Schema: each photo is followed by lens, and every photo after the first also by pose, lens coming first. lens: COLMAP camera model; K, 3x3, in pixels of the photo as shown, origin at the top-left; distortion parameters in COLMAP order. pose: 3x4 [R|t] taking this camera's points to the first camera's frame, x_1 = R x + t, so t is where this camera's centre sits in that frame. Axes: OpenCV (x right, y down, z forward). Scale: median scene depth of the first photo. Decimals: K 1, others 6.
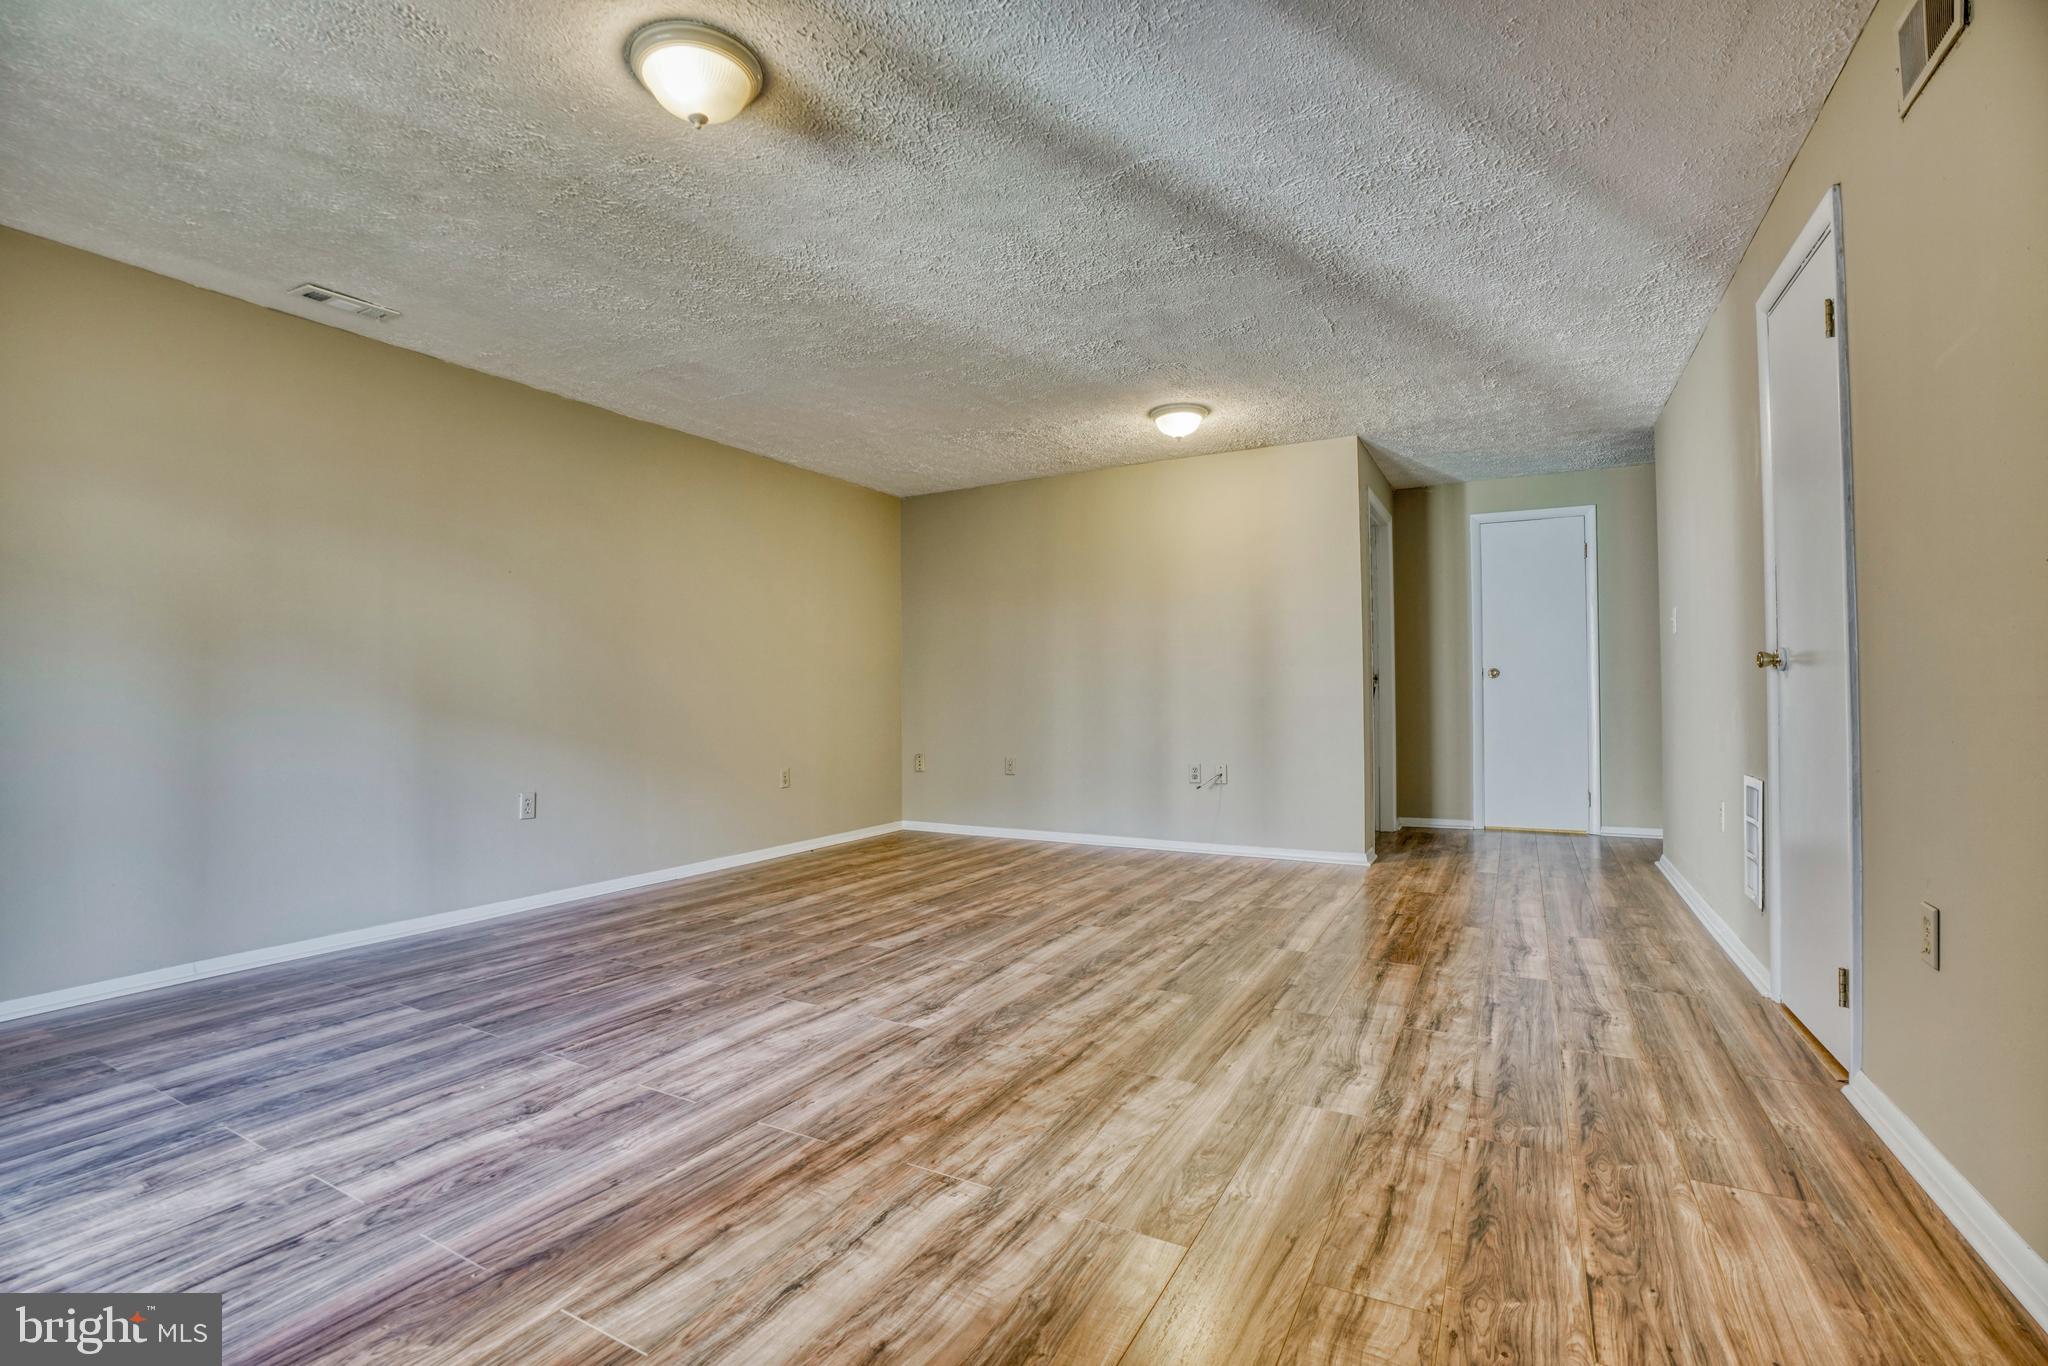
lens RADIAL K [[925.4, 0, 1024.0], [0, 925.4, 683.0], [0, 0, 1]] dist [-0.064242, 0.025338]
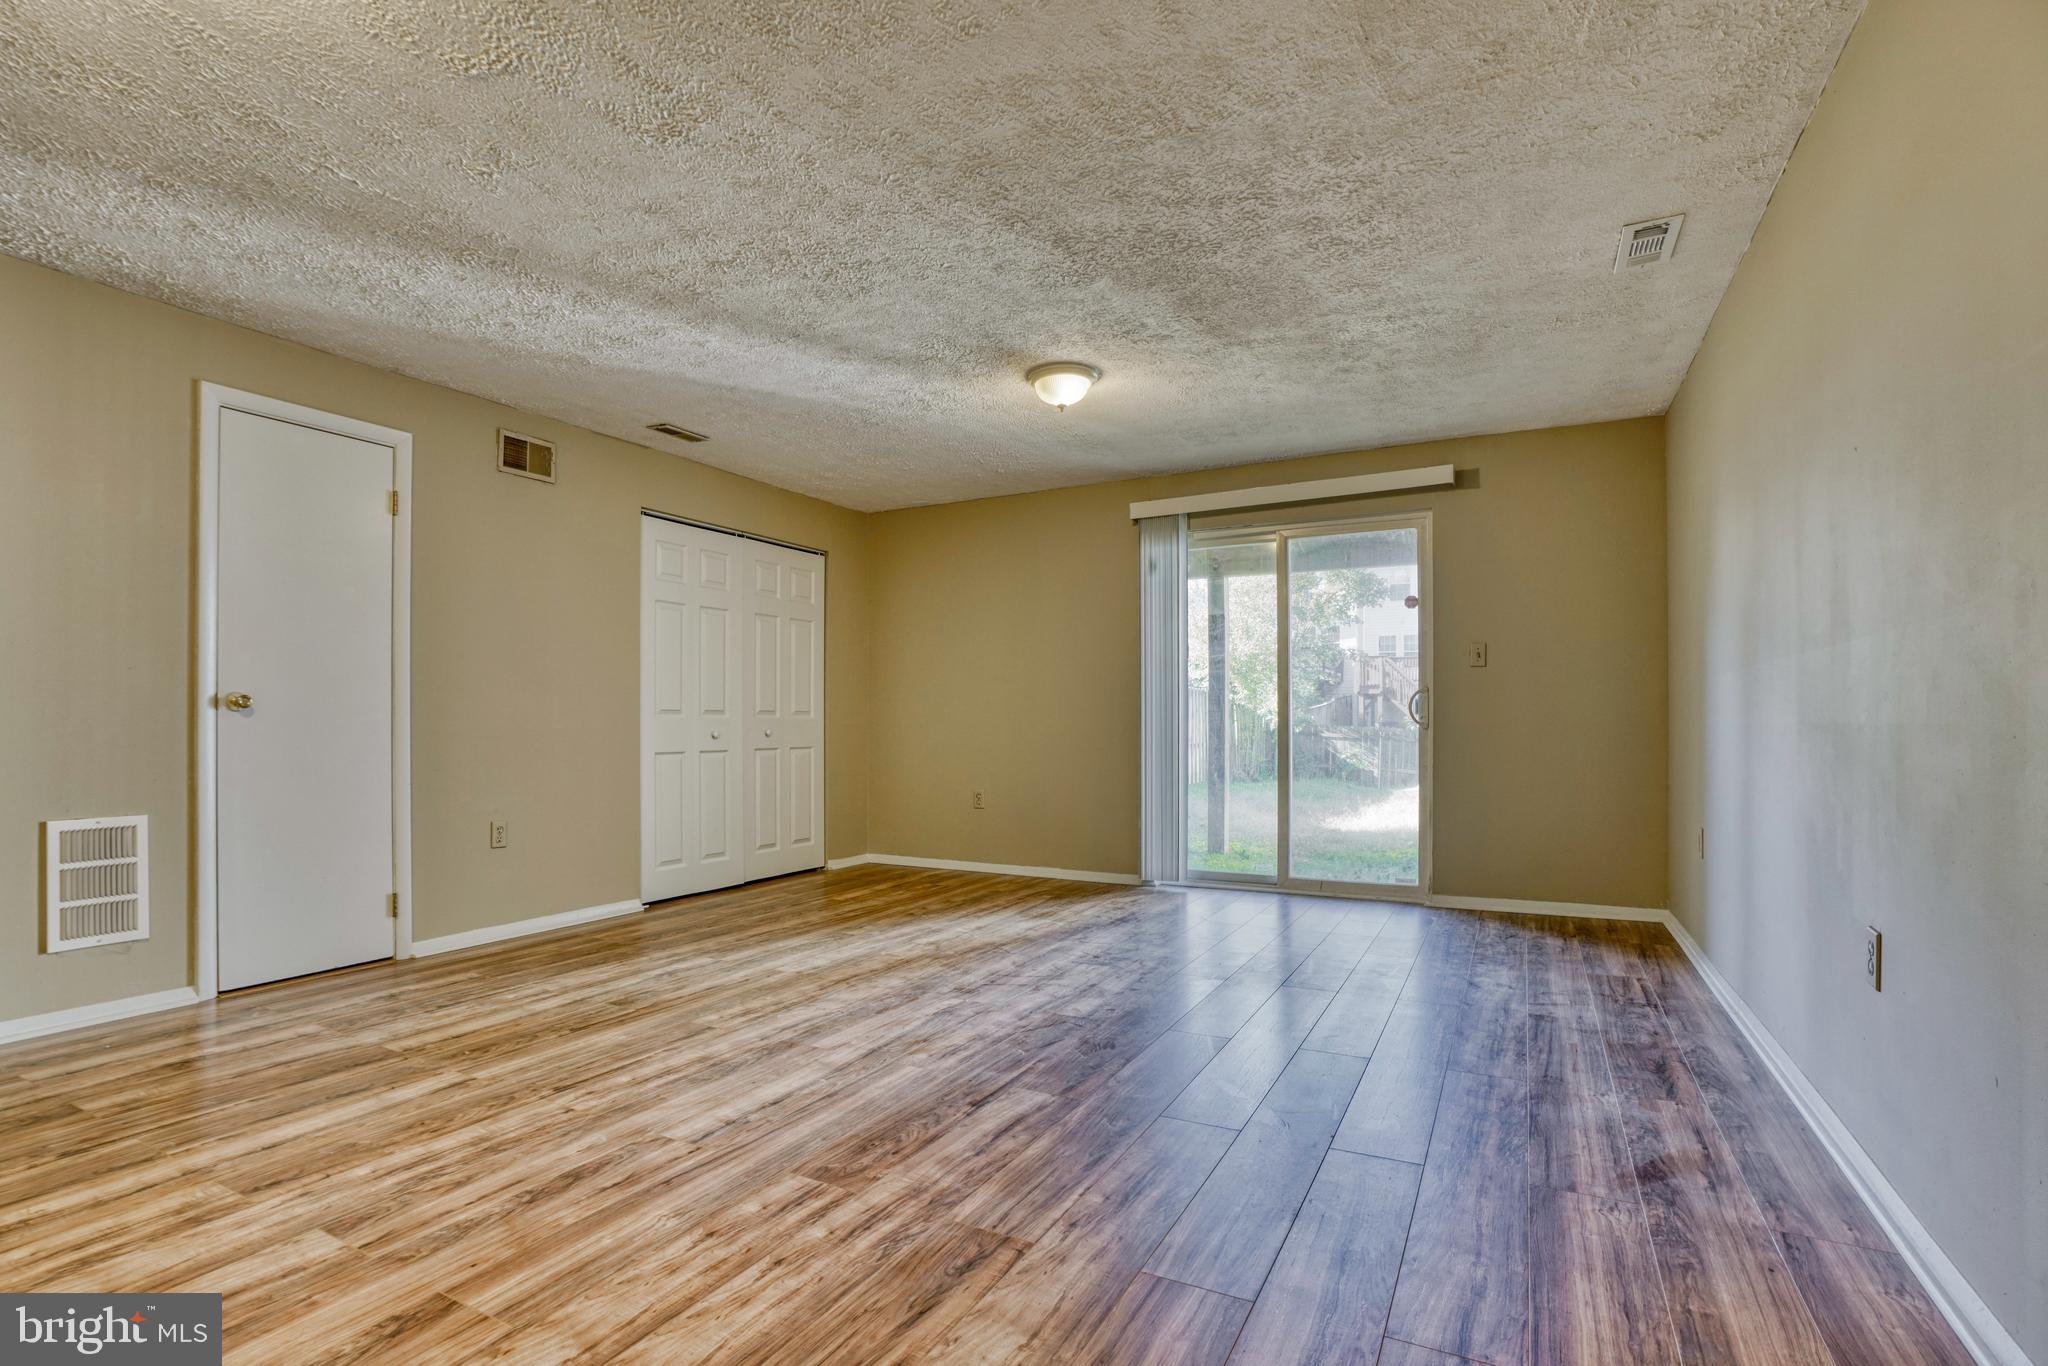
lens RADIAL K [[961.3, 0, 1009.2], [0, 961.3, 706.3], [0, 0, 1]] dist [-0.070587, 0.027604]
pose [[-0.999910, 0.013141, -0.002623, -0.208043], [0.013220, 0.999382, -0.032567, 0.038417], [0.002193, -0.032599, -0.999466, 2.513964]]
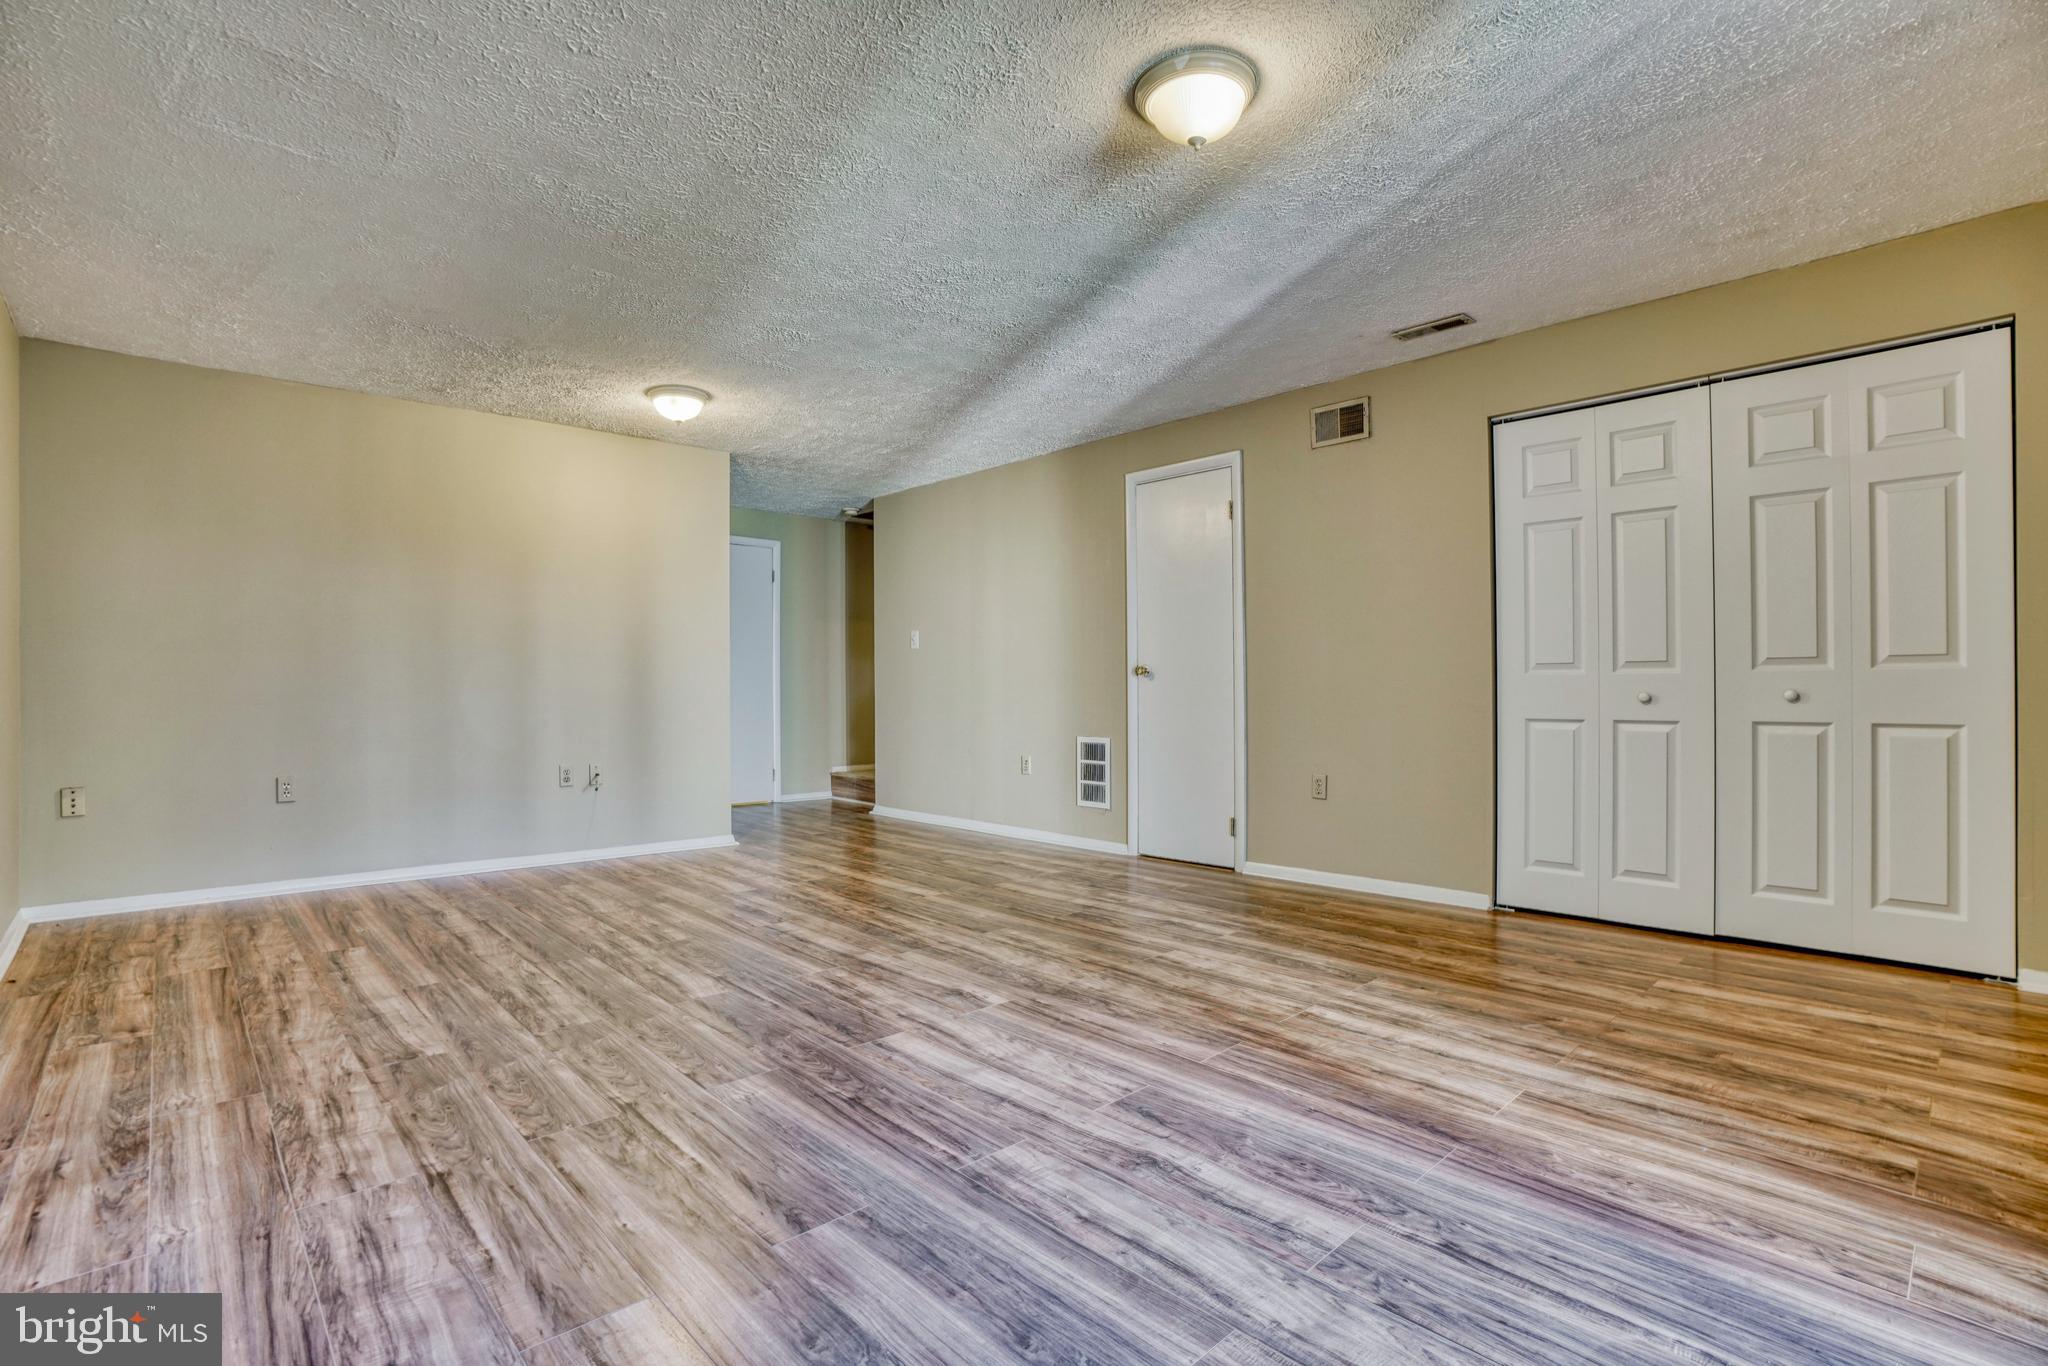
lens RADIAL K [[940.0, 0, 977.9], [0, 940.0, 682.0], [0, 0, 1]] dist [-0.066522, 0.023368]
pose [[0.330012, 0.015628, 0.943847, -1.256917], [-0.013205, 0.999842, -0.011938, 0.028857], [-0.943884, -0.008524, 0.330166, 0.760199]]
